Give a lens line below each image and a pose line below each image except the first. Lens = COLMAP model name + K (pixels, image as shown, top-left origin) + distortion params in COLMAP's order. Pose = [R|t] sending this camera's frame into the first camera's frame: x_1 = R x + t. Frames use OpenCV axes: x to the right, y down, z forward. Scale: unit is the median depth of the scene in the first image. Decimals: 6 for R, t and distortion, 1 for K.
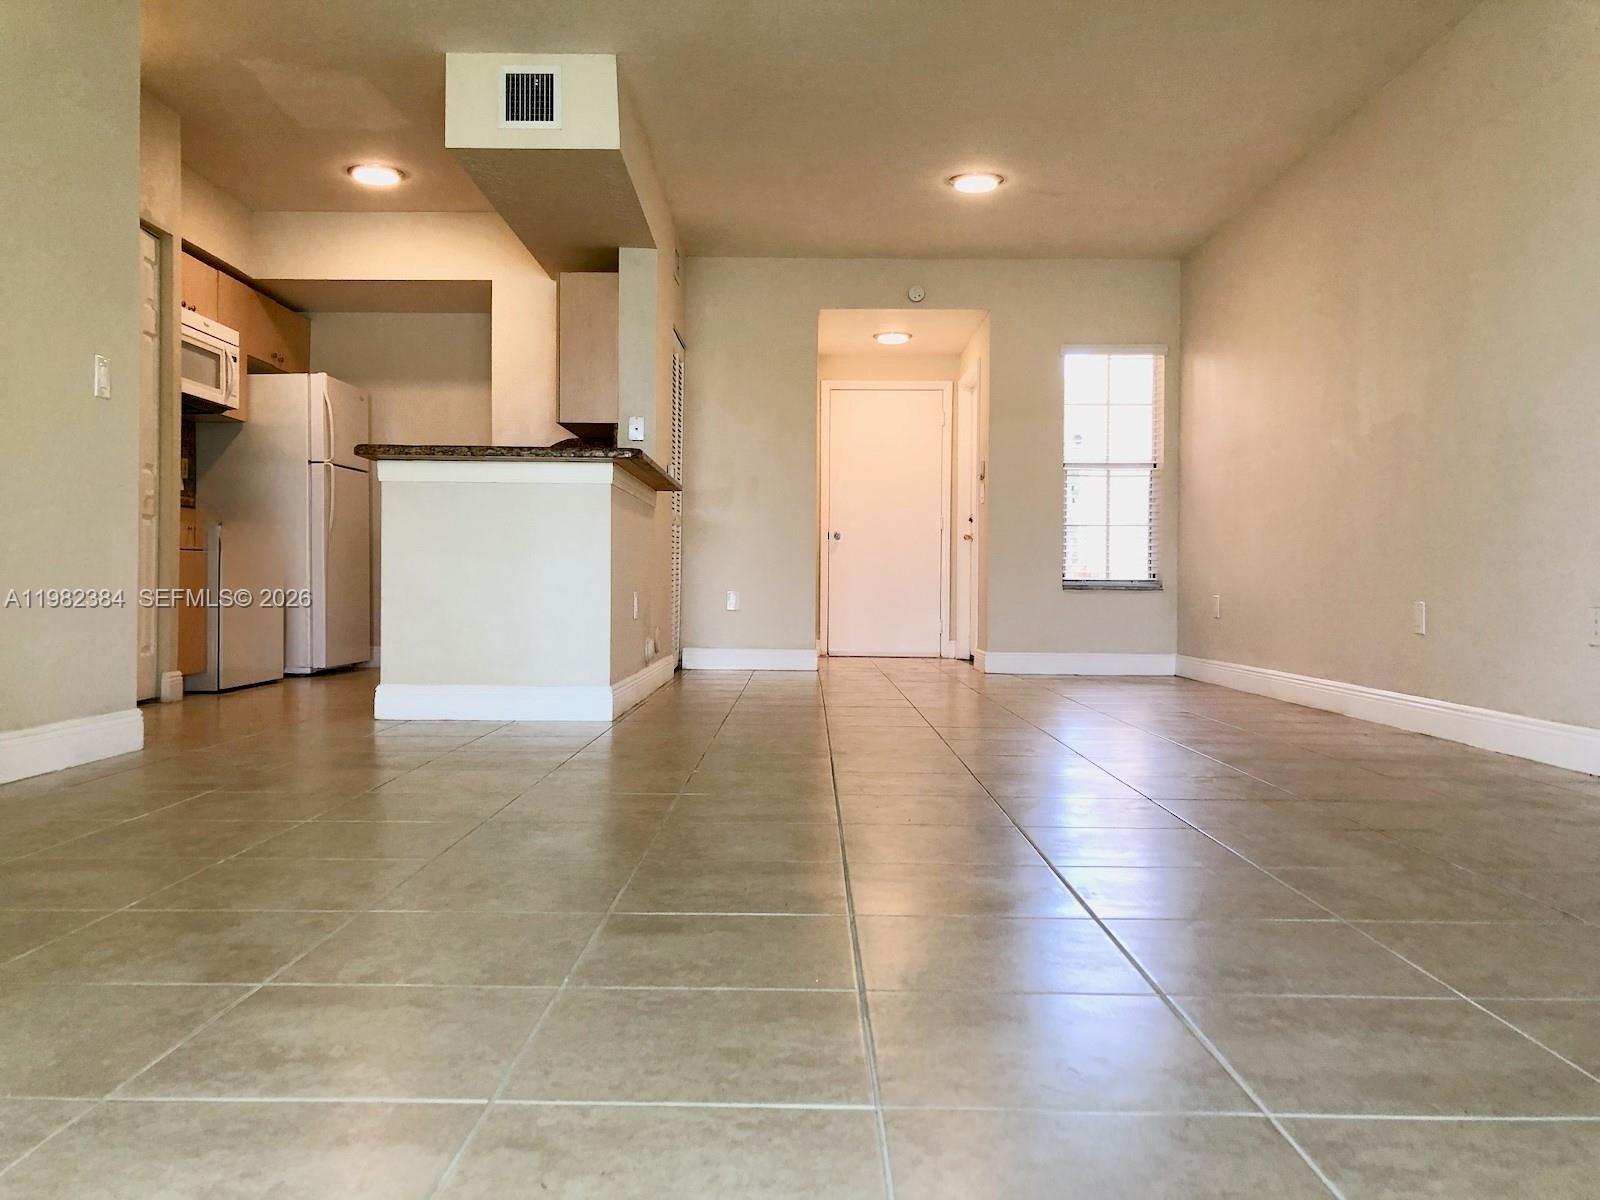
lens RADIAL K [[1334.3, 0, 800.0], [0, 1334.3, 600.0], [0, 0, 1]] dist [0.107272, -0.227296]
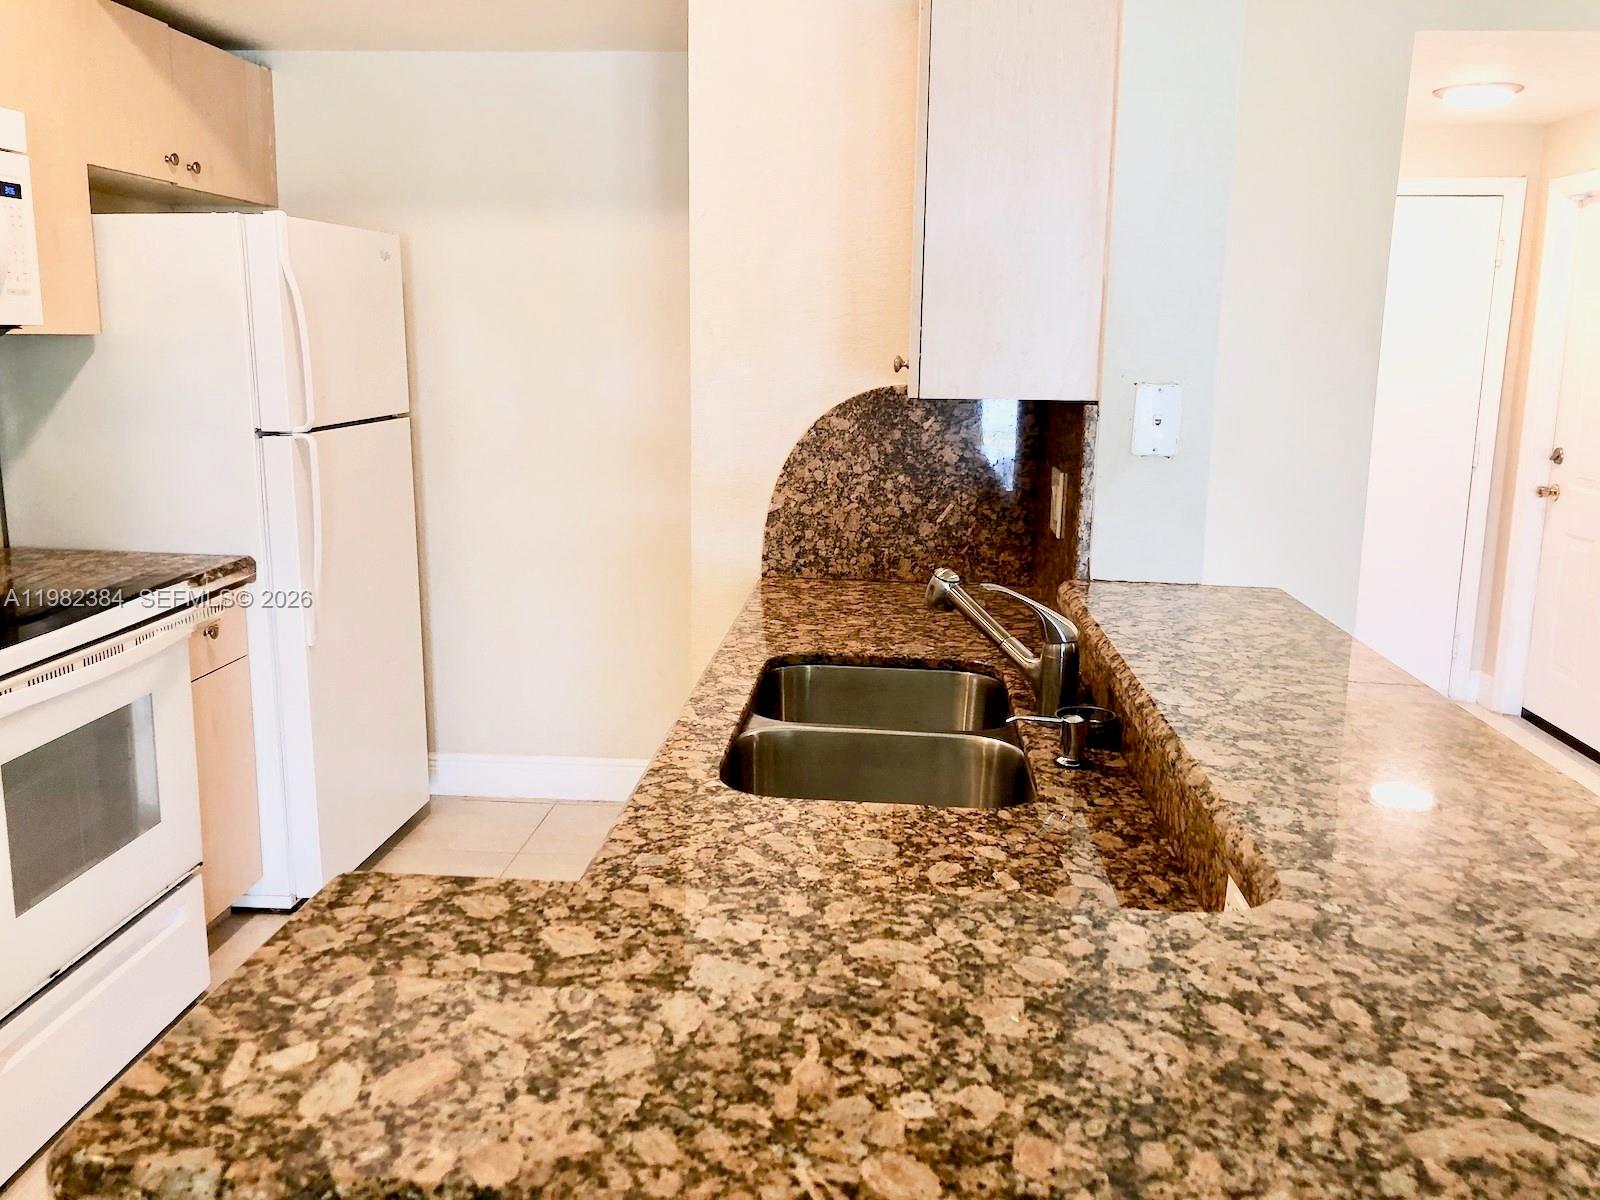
lens RADIAL K [[1318.4, 0, 807.9], [0, 1318.4, 596.3], [0, 0, 1]] dist [0.010685, 0.012026]
pose [[0.997039, 0.025047, -0.072699, -0.181344], [-0.011382, 0.983118, 0.182621, -0.142548], [0.076046, -0.181253, 0.980492, 0.667588]]
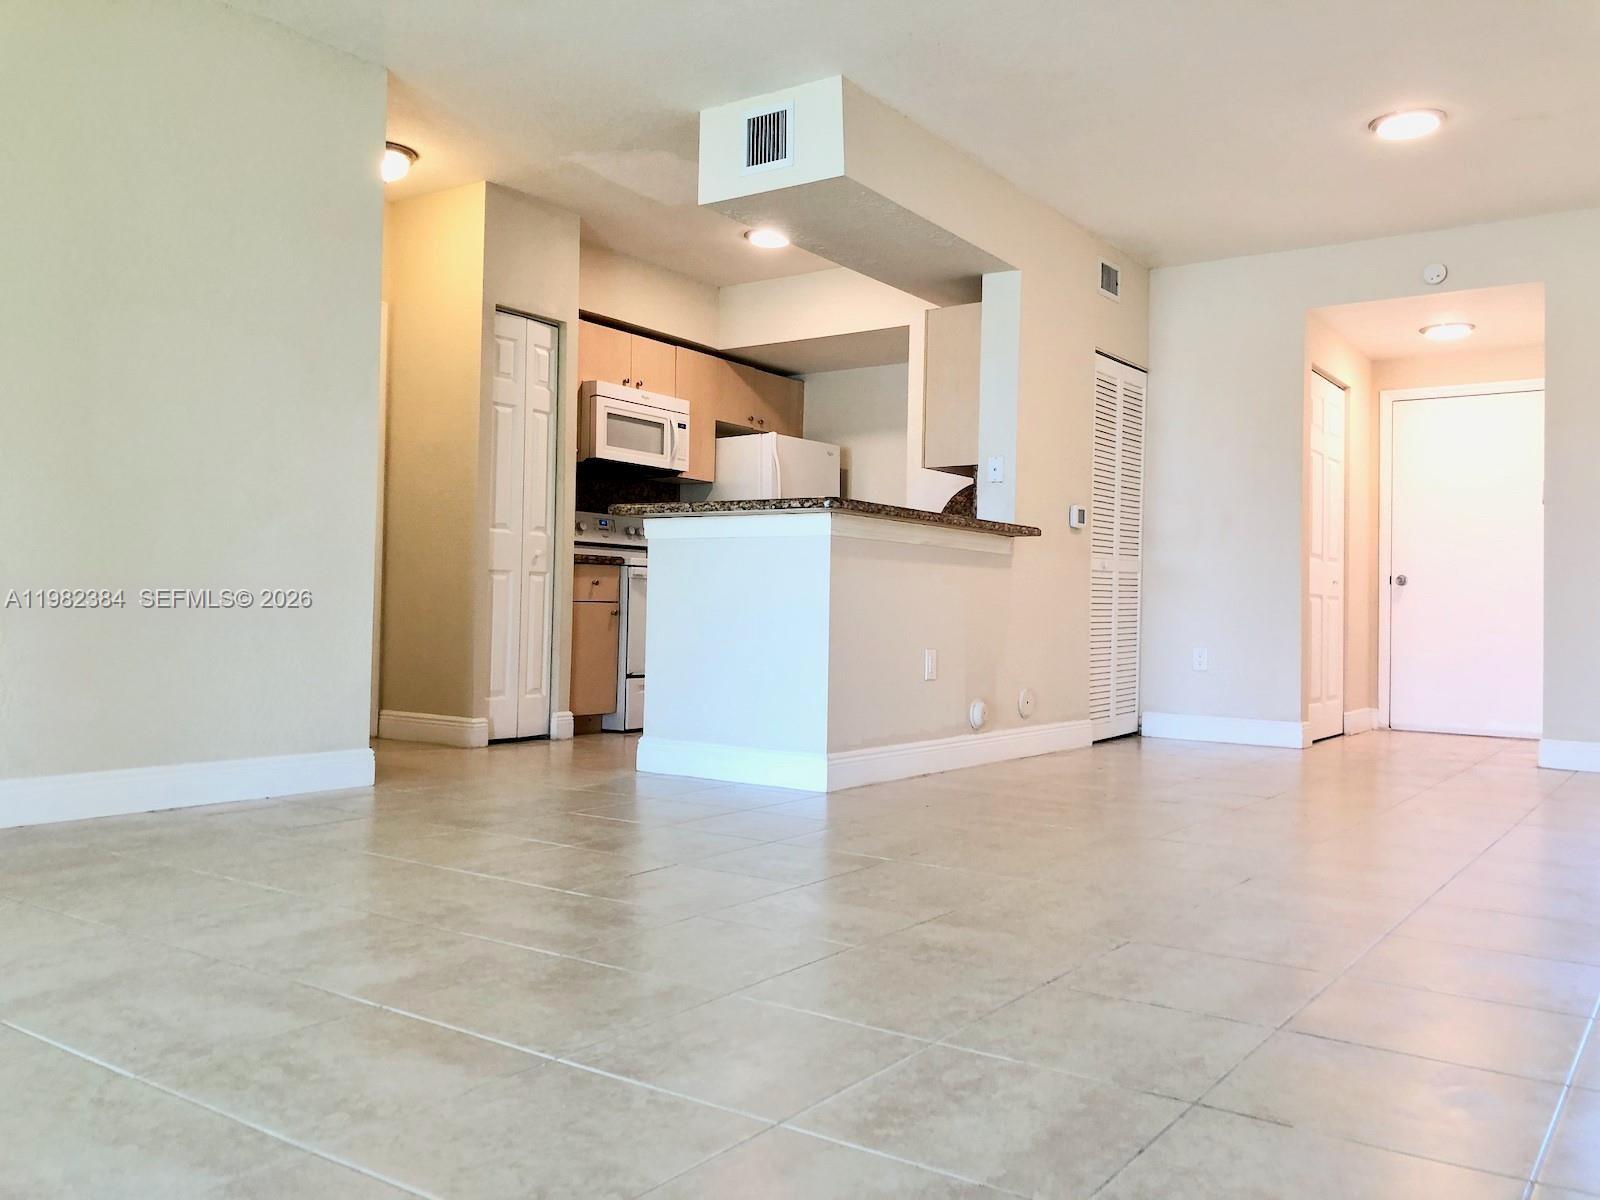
lens RADIAL K [[1318.4, 0, 807.9], [0, 1318.4, 596.3], [0, 0, 1]] dist [0.010685, 0.012026]
pose [[0.815059, 0.001946, -0.579375, 0.290259], [-0.019760, 0.999506, -0.024442, -0.017373], [0.579041, 0.031370, 0.814695, 0.201848]]
